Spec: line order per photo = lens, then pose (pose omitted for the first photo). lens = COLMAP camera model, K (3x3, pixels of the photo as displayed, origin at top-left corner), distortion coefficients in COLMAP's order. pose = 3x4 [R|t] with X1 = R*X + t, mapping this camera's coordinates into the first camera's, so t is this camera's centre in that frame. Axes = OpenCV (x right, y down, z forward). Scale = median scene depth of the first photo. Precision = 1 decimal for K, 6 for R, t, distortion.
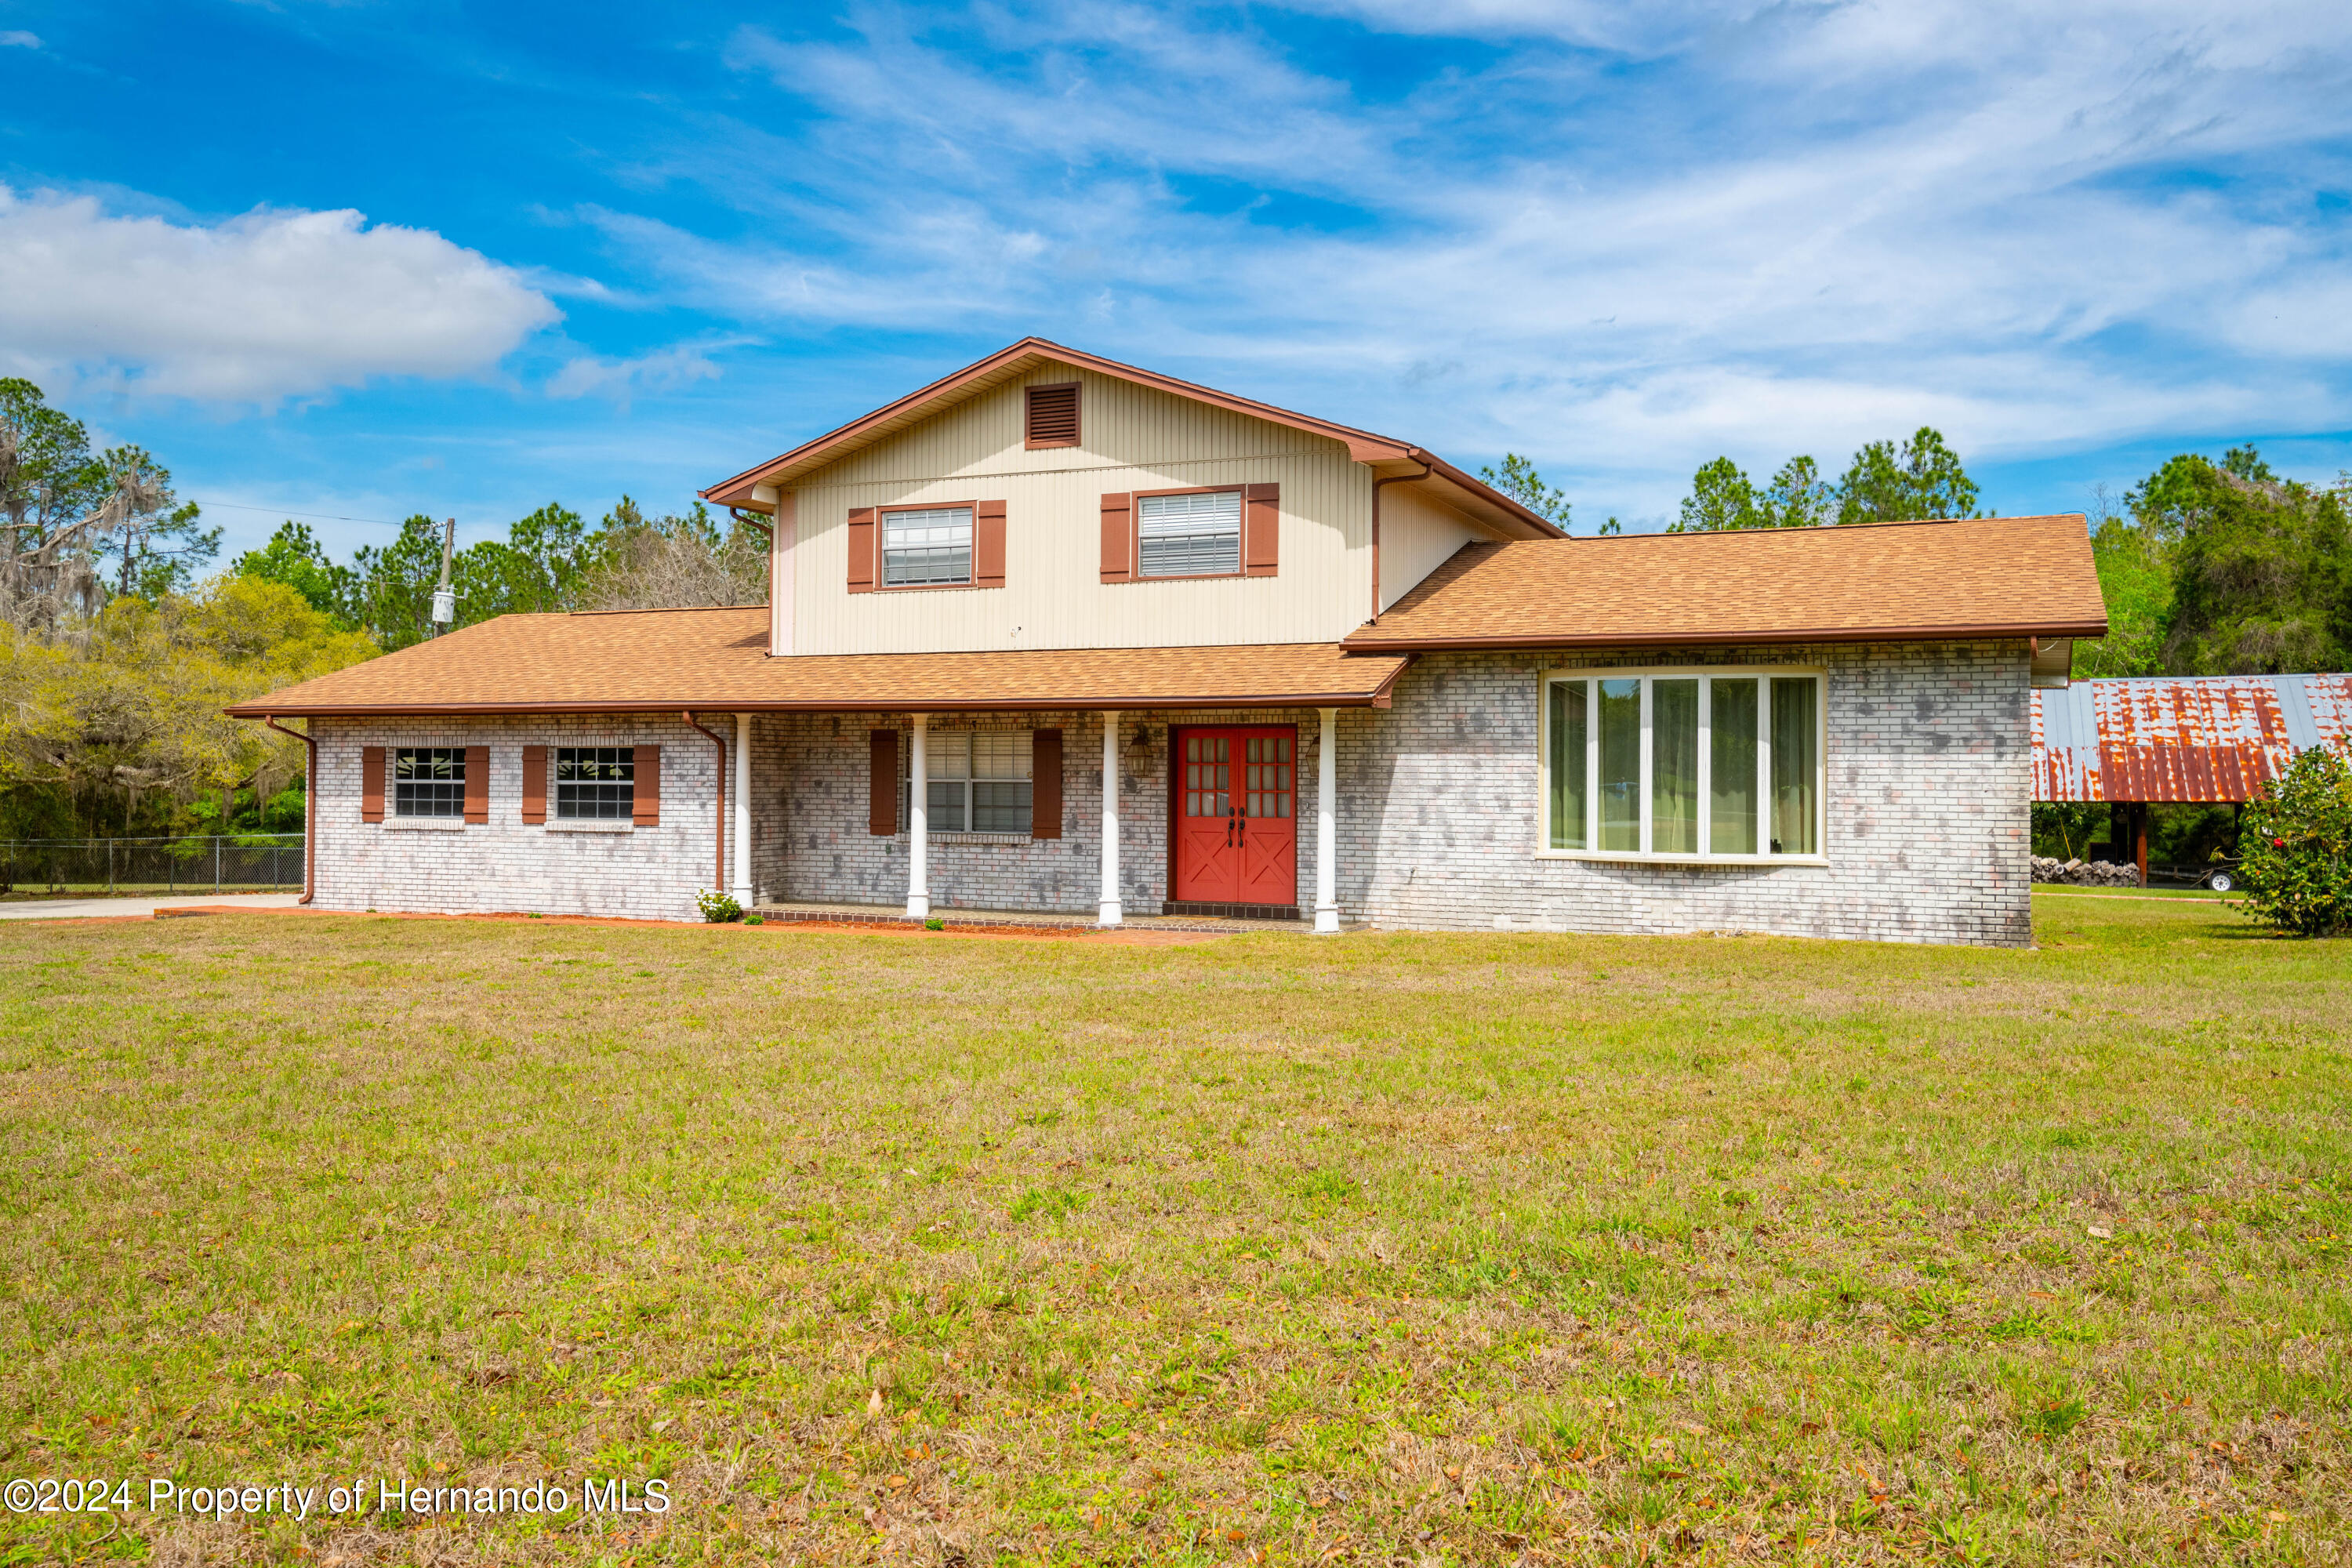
lens RADIAL K [[1990.5, 0, 1173.5], [0, 1990.5, 781.8], [0, 0, 1]] dist [0.004550, 0.001047]
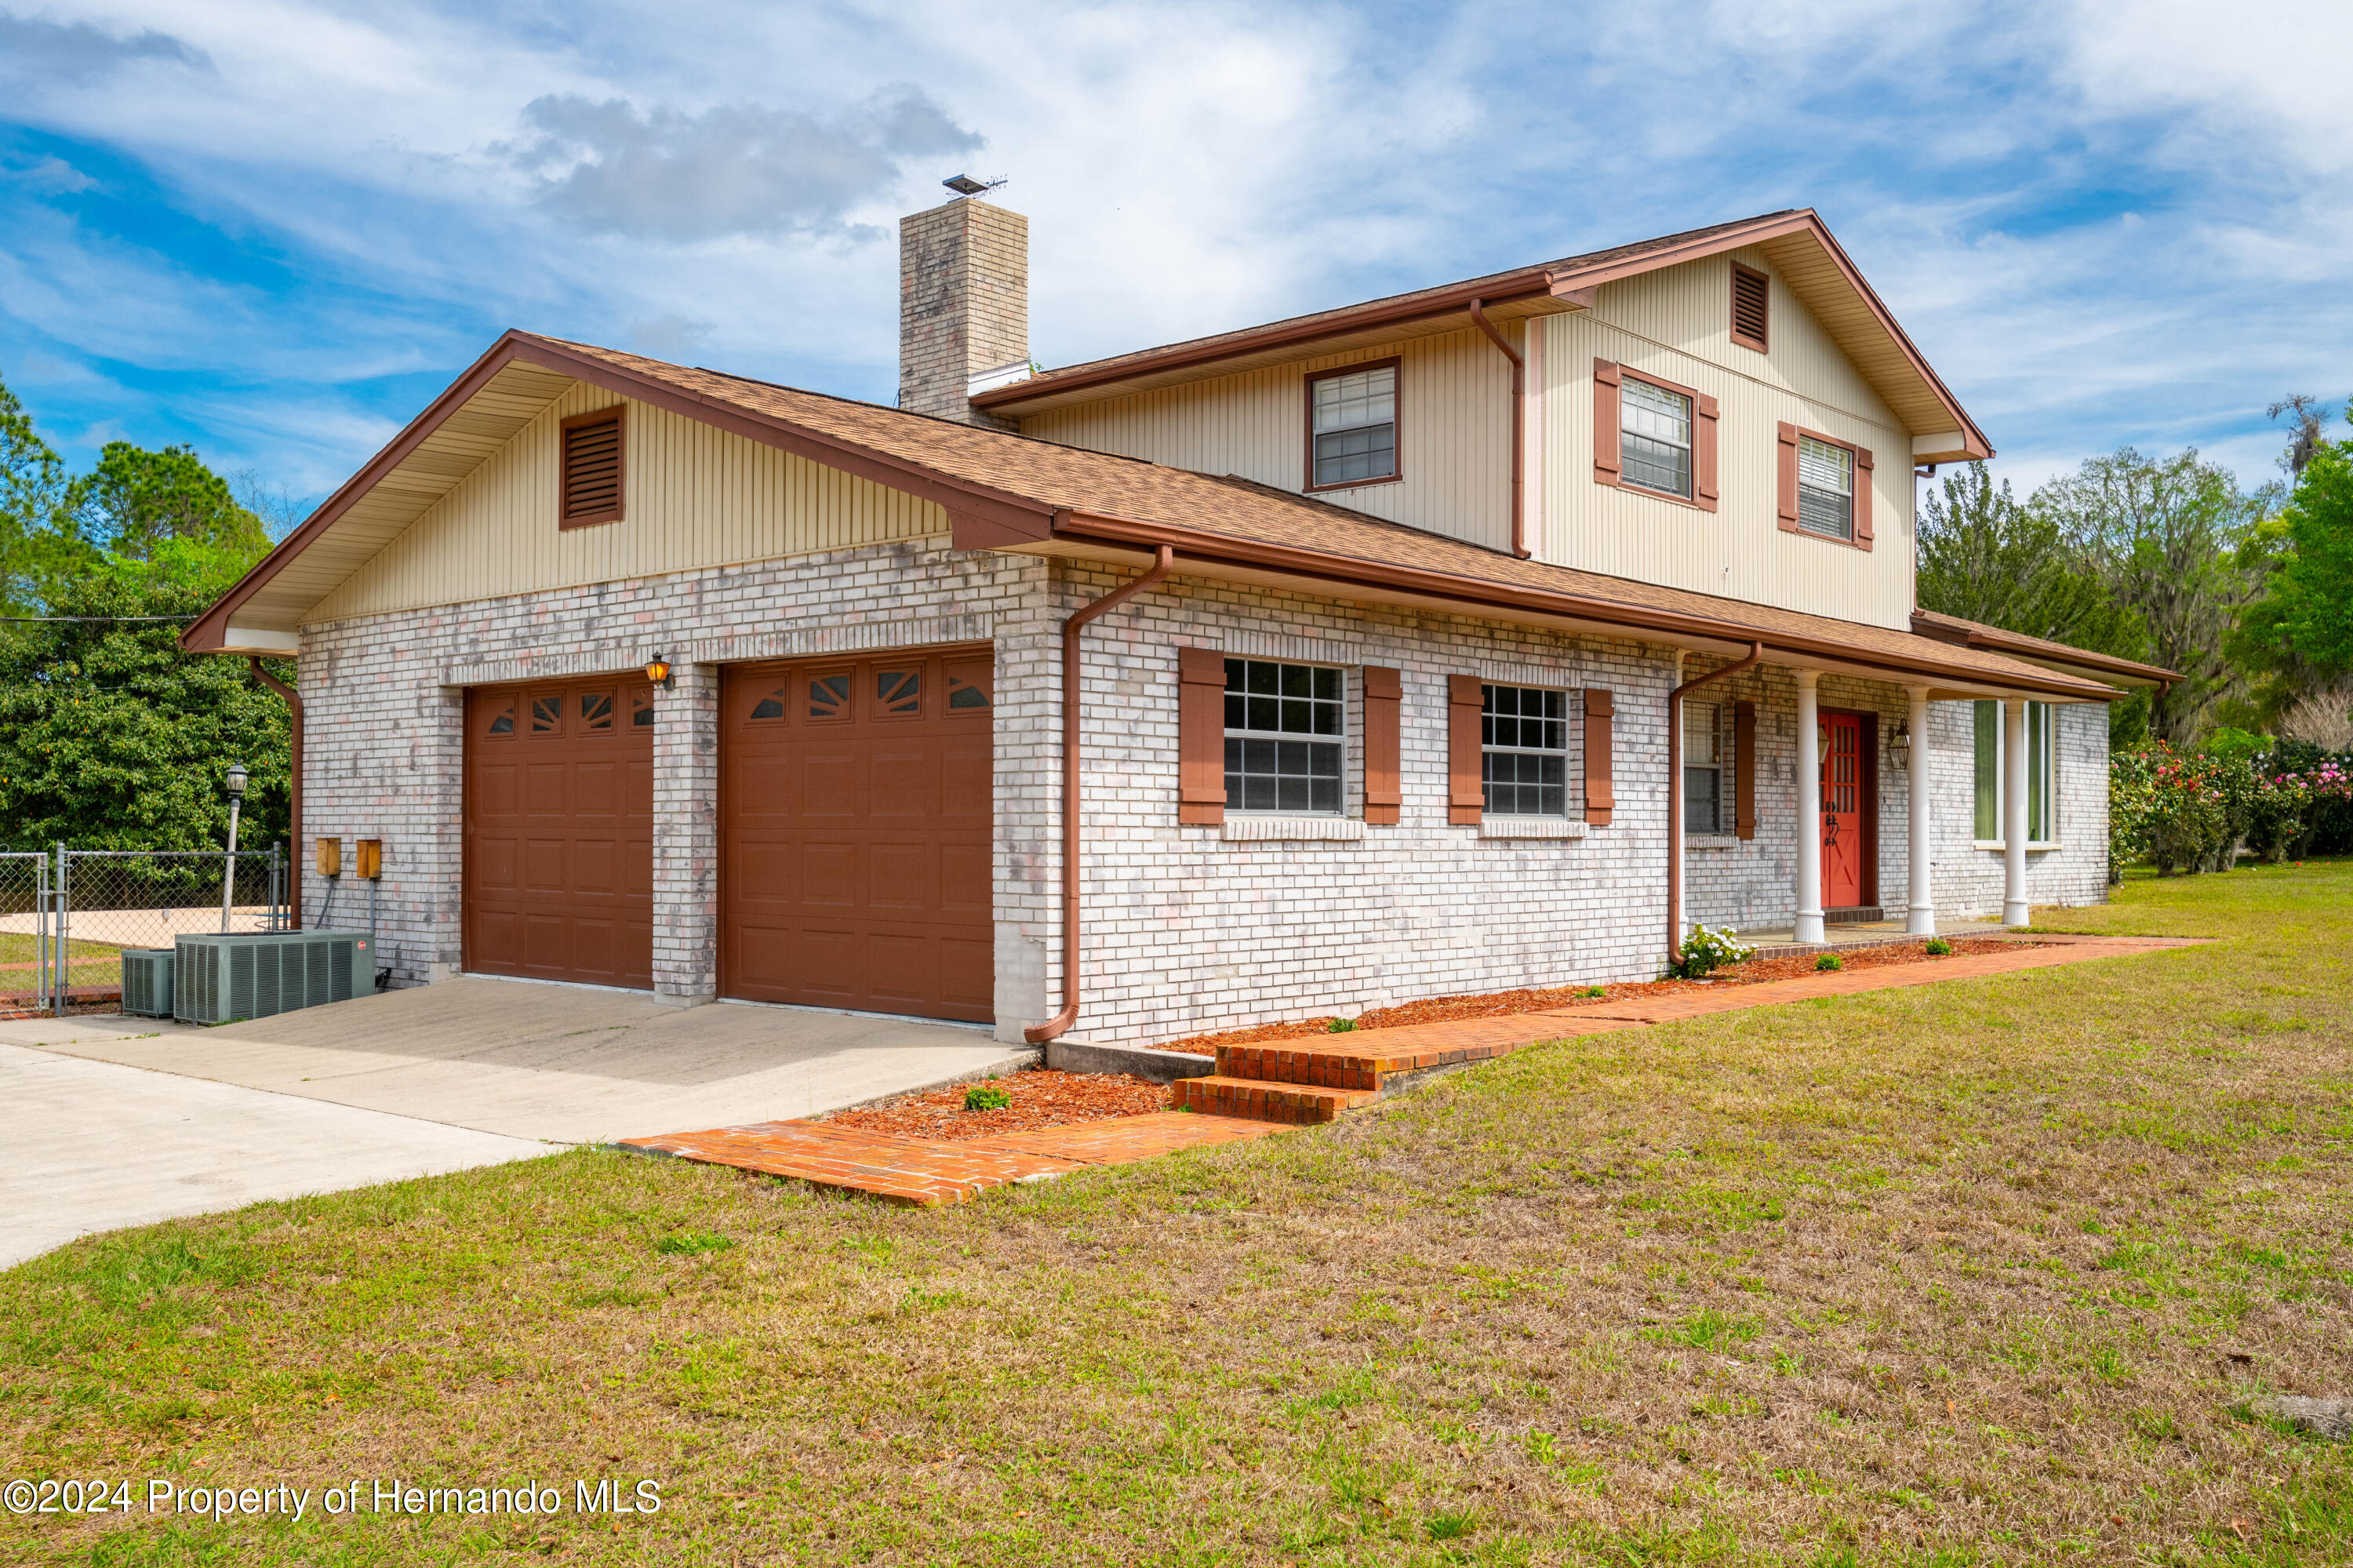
lens RADIAL K [[1991.4, 0, 1176.8], [0, 1991.4, 789.9], [0, 0, 1]] dist [0.004550, 0.001047]
pose [[0.347431, 0.012736, 0.937619, -0.846554], [-0.007418, 0.999914, -0.010833, 0.018402], [-0.937676, -0.003191, 0.347496, 0.899517]]
